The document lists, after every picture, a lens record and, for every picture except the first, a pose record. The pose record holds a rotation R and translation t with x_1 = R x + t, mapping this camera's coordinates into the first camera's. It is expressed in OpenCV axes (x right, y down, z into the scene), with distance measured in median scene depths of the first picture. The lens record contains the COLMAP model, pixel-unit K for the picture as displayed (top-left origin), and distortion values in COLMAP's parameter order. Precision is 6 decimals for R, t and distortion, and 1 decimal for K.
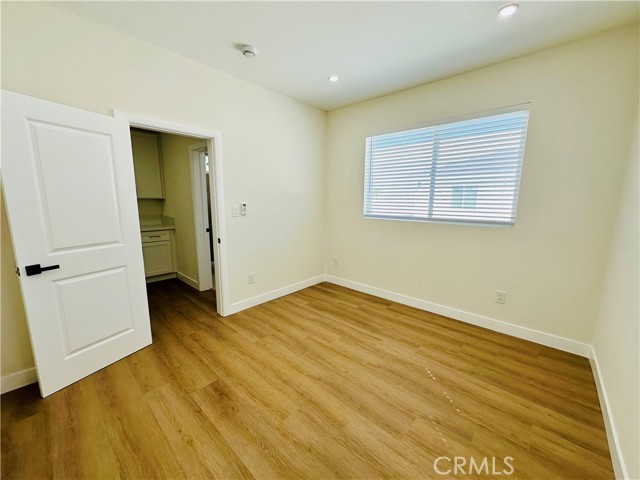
lens RADIAL K [[255.9, 0, 322.1], [0, 255.9, 241.9], [0, 0, 1]] dist [-0.002918, 0.000027]
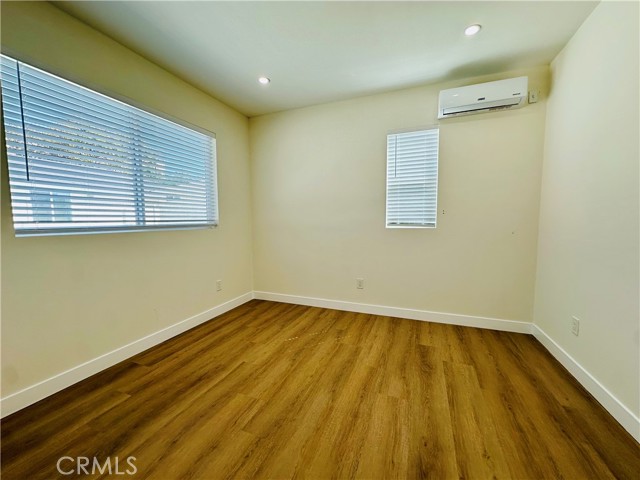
lens RADIAL K [[255.9, 0, 322.1], [0, 255.9, 237.2], [0, 0, 1]] dist [-0.002918, 0.000027]
pose [[-0.358164, -0.069705, 0.931053, -0.696942], [0.157784, 0.978347, 0.133943, -0.108412], [-0.920230, 0.194879, -0.339410, 1.077033]]
